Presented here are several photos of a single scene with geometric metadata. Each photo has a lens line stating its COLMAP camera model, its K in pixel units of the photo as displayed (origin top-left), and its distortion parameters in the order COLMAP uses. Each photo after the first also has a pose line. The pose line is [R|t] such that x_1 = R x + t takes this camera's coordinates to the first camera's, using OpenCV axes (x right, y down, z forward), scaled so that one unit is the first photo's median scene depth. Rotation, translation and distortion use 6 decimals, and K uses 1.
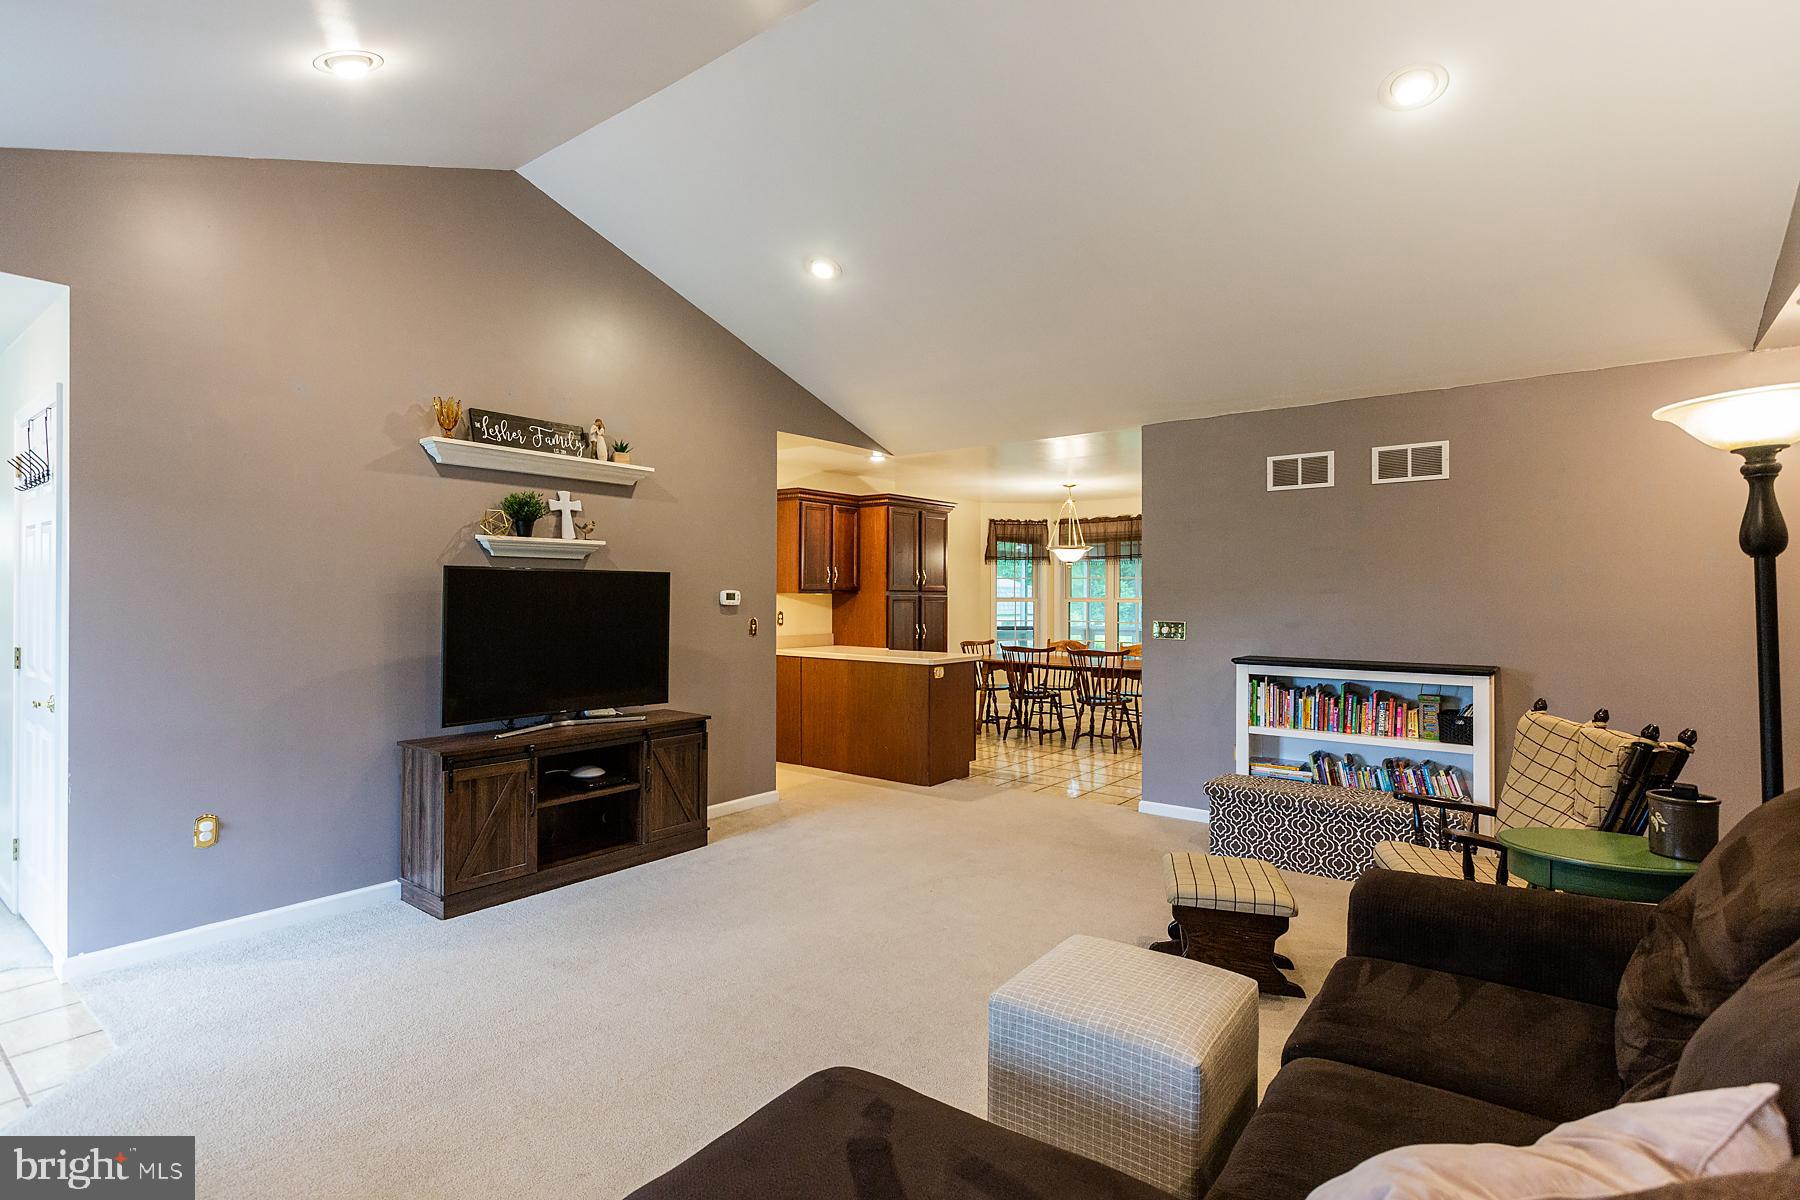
lens RADIAL K [[866.9, 0, 888.7], [0, 866.9, 589.9], [0, 0, 1]] dist [0.002141, -0.001111]
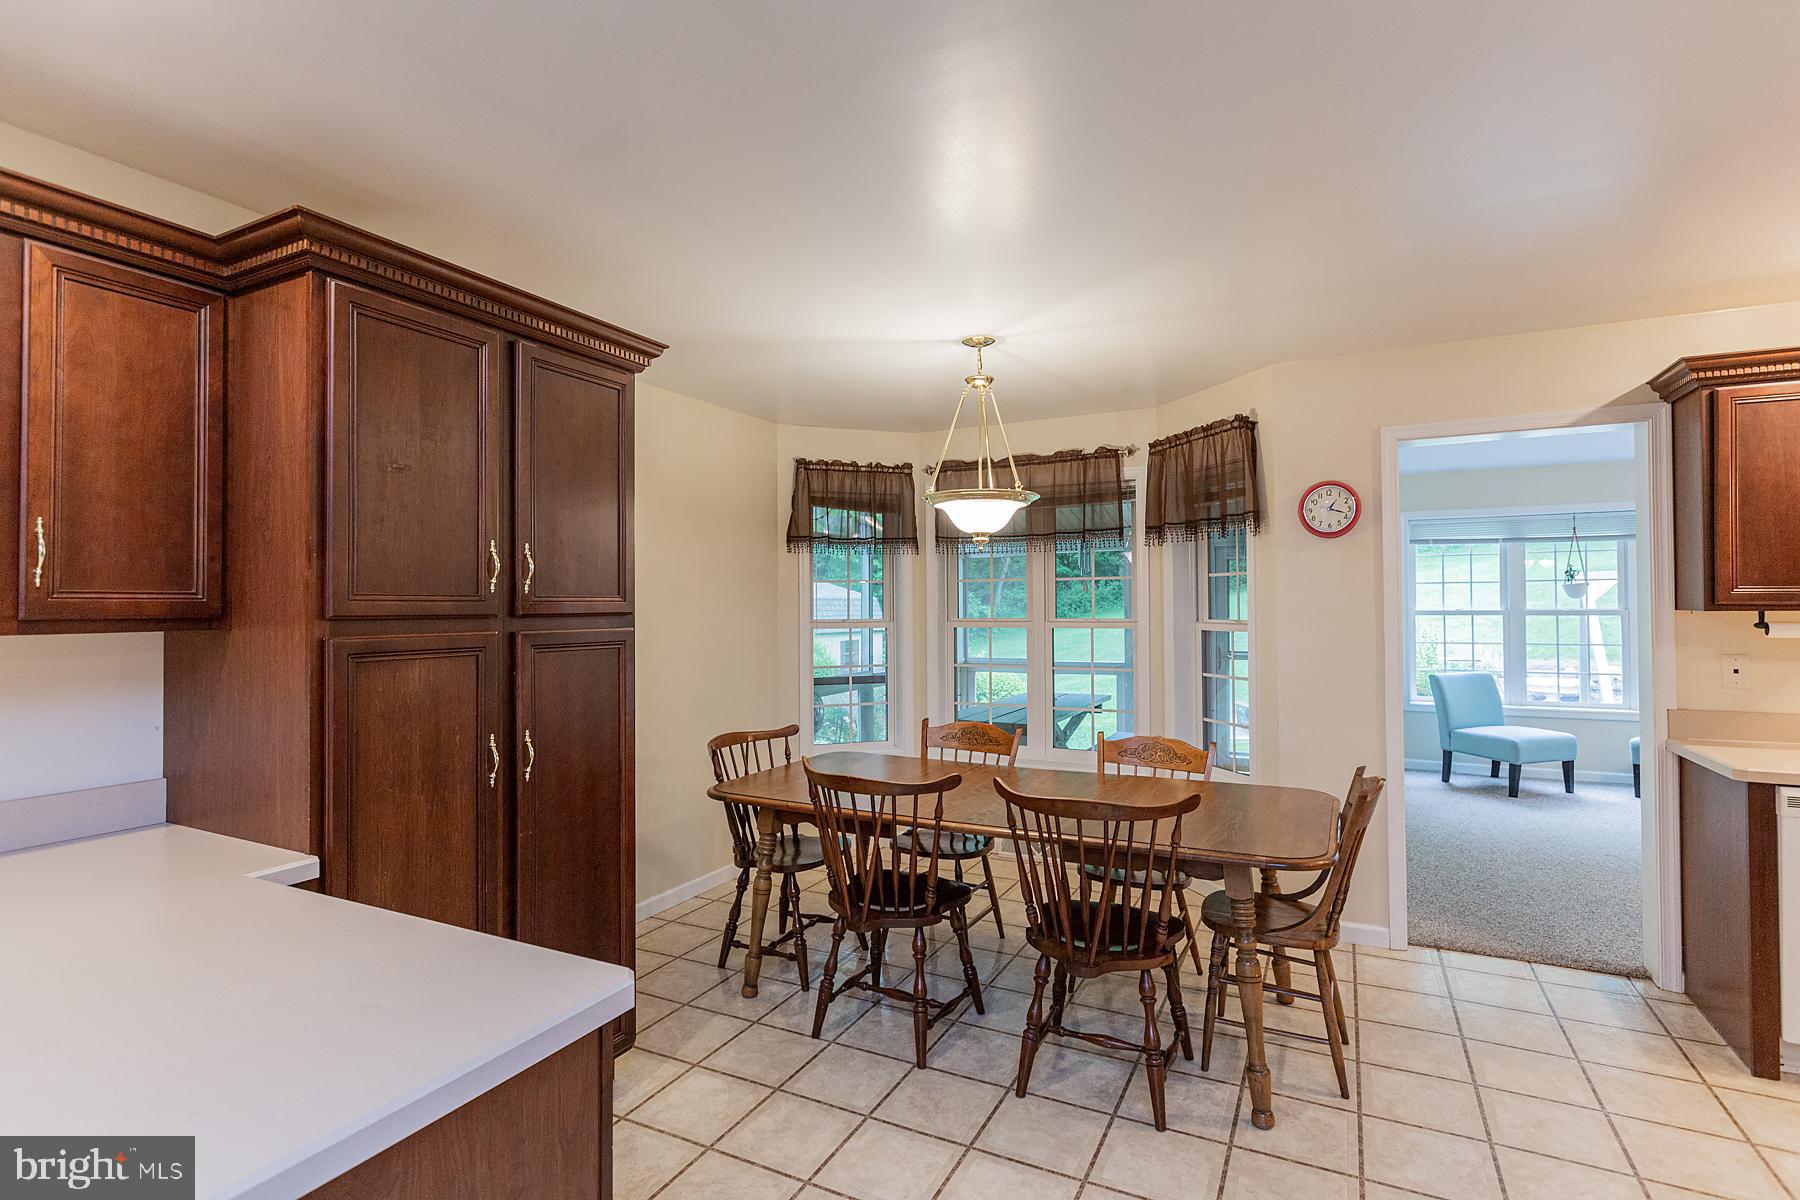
lens RADIAL K [[866.9, 0, 907.1], [0, 866.9, 593.0], [0, 0, 1]] dist [0.002141, -0.001111]
pose [[0.979660, -0.006148, 0.200570, 0.092399], [0.008232, 0.999920, -0.009555, -0.002162], [-0.200495, 0.011012, 0.979633, 0.595601]]
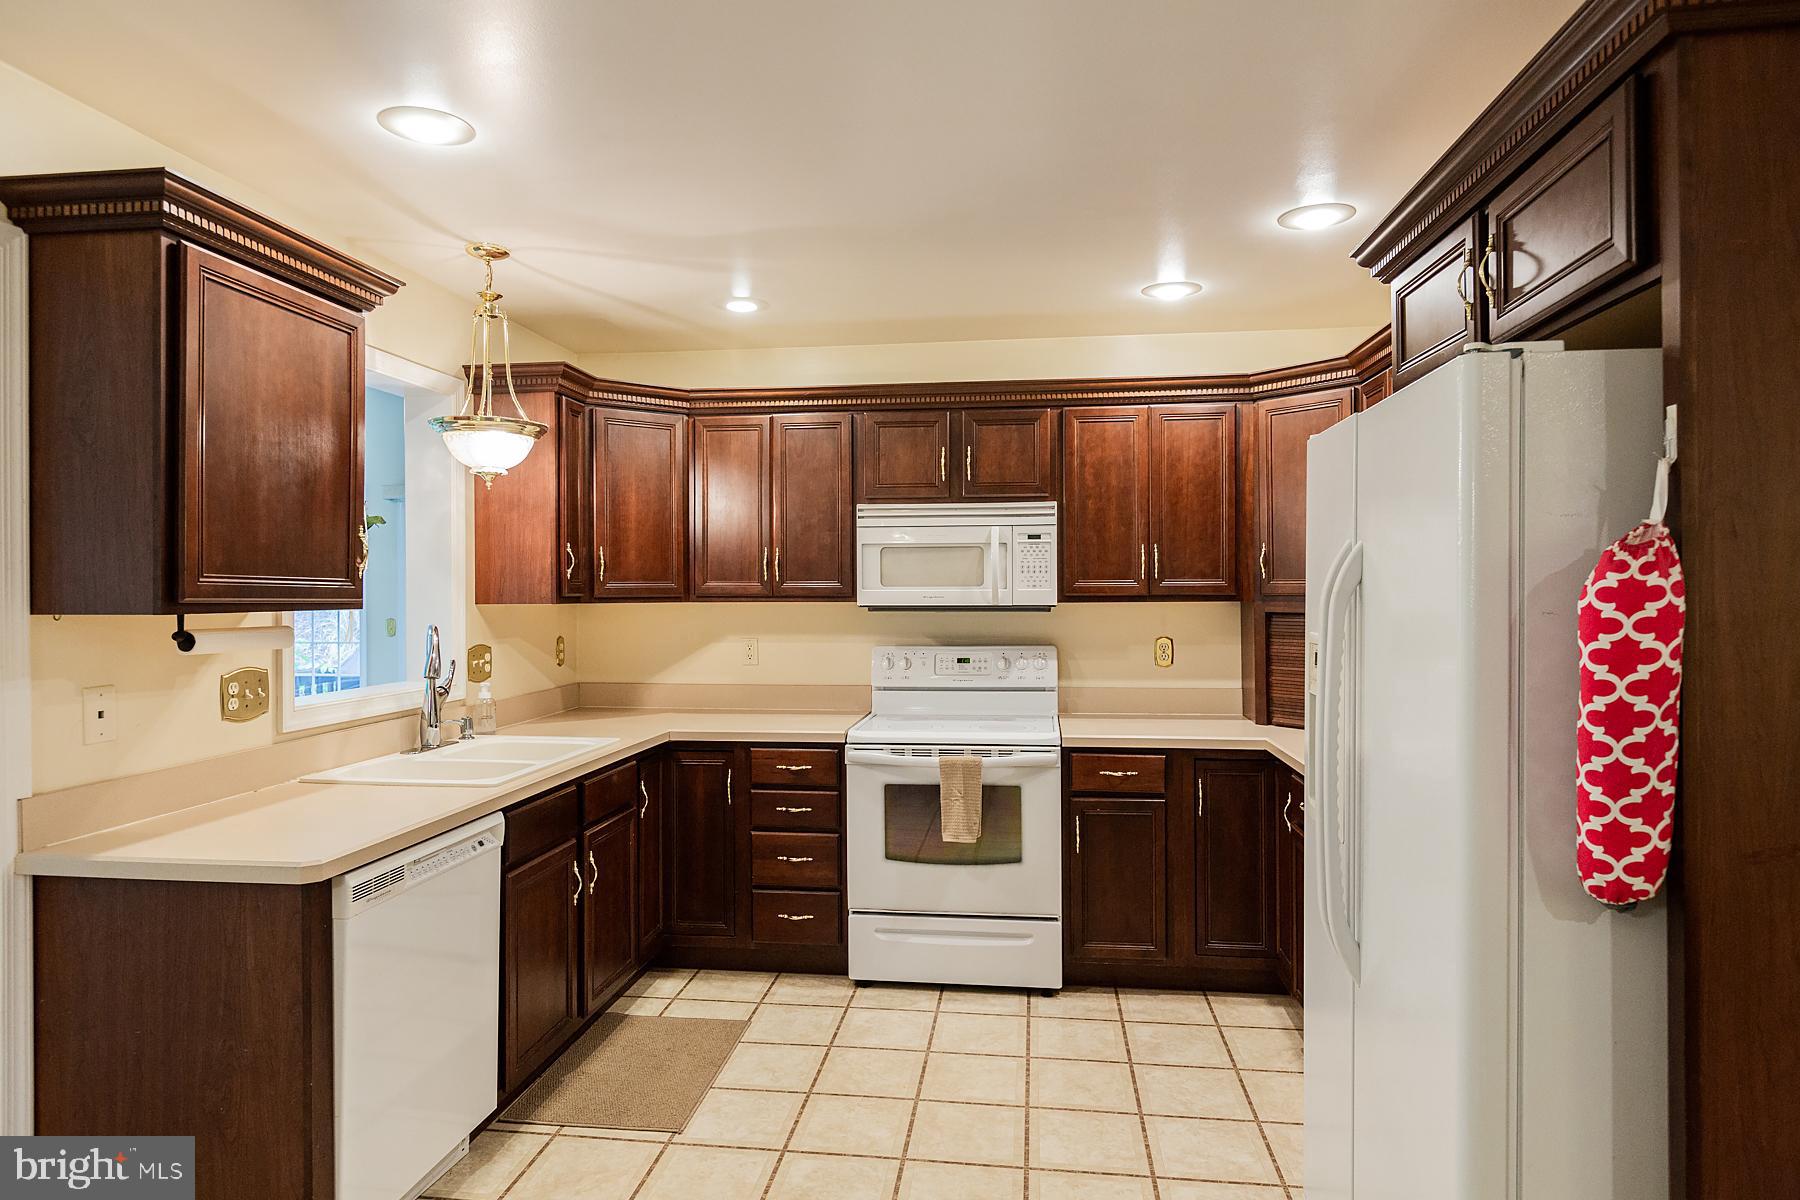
lens RADIAL K [[1042.3, 0, 898.0], [0, 1042.3, 586.8], [0, 0, 1]] dist [0.000077, -0.000353]
pose [[-0.507315, 0.003280, 0.861755, 0.172435], [0.000917, 0.999994, -0.003267, -0.001181], [-0.861760, -0.000867, -0.507315, 0.830801]]
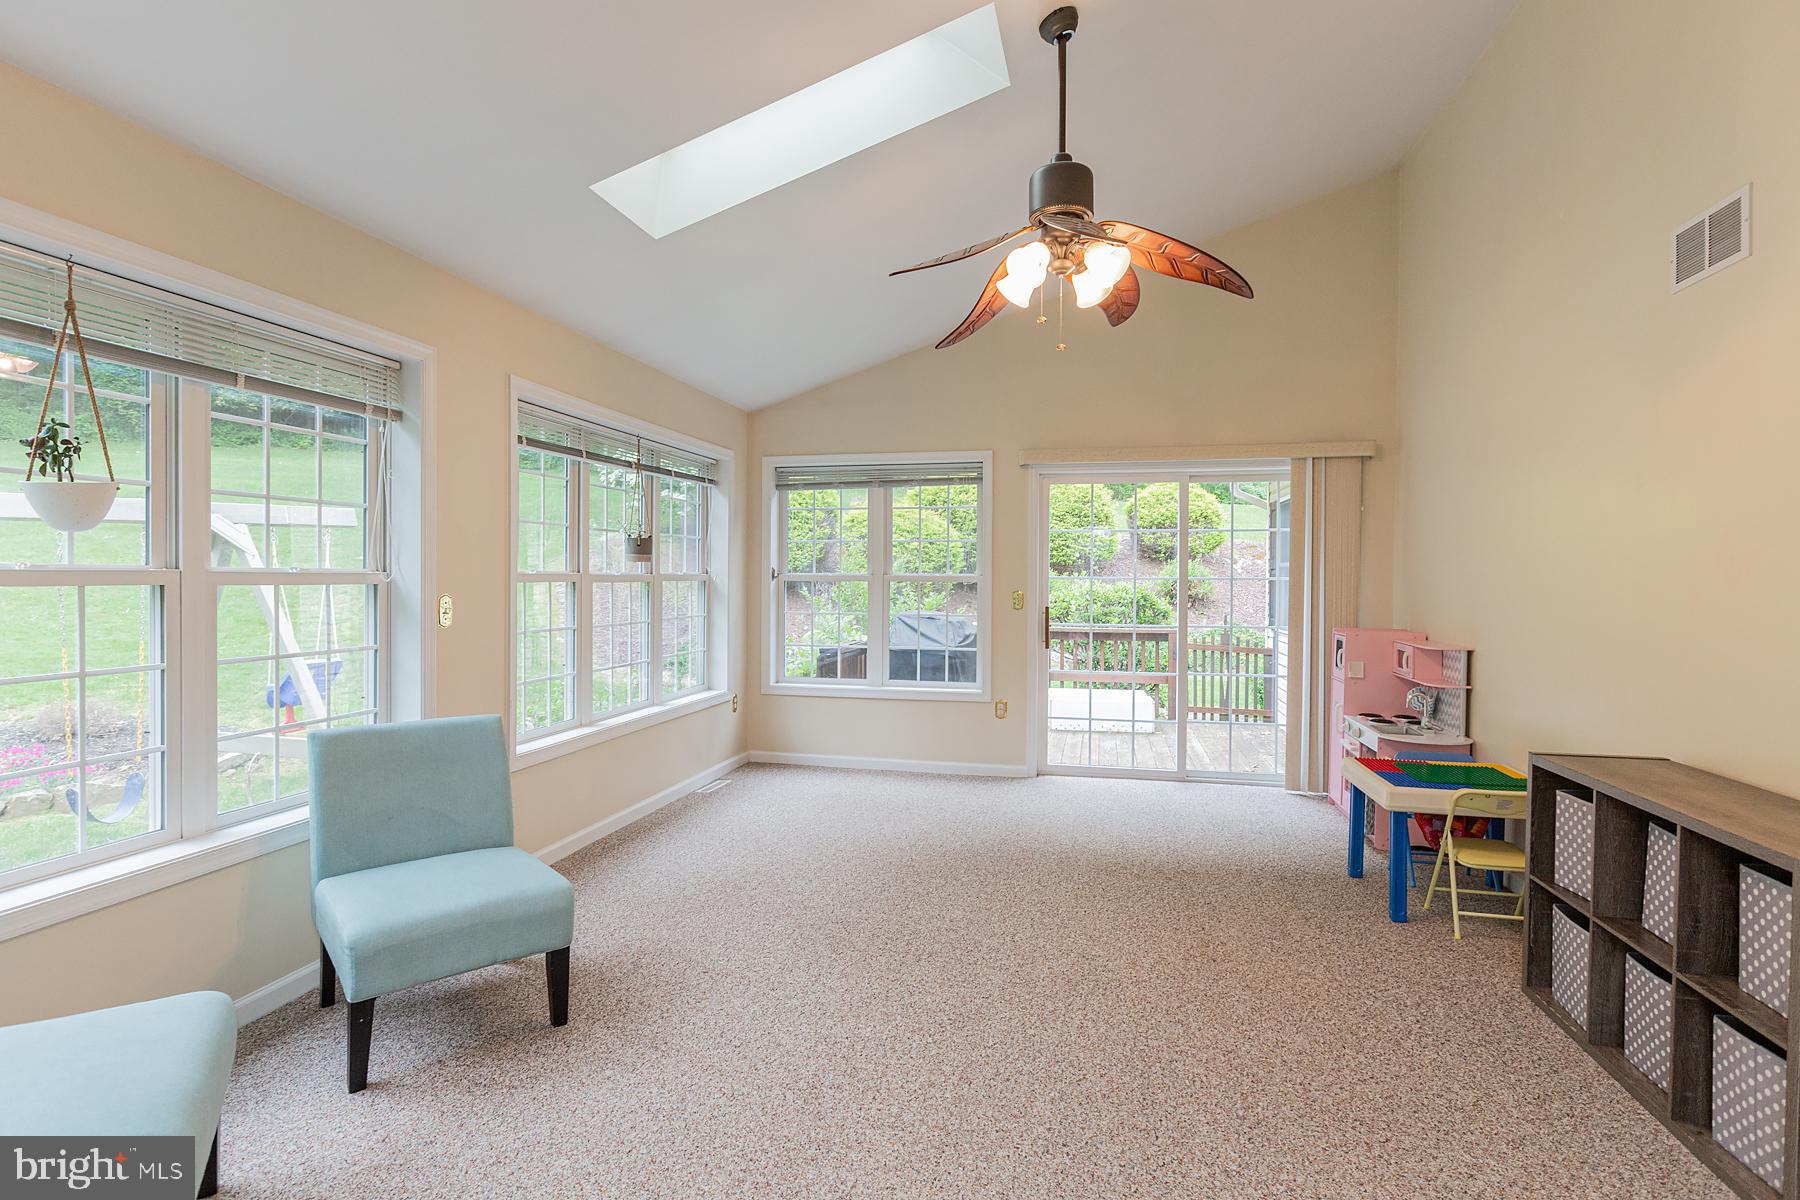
lens RADIAL K [[905.5, 0, 889.5], [0, 905.5, 589.0], [0, 0, 1]] dist [0.007473, -0.000100]
pose [[-0.418239, -0.018739, 0.908144, 0.504776], [-0.011788, 0.999815, 0.015201, 0.009585], [-0.908261, -0.004347, -0.418382, 1.132089]]
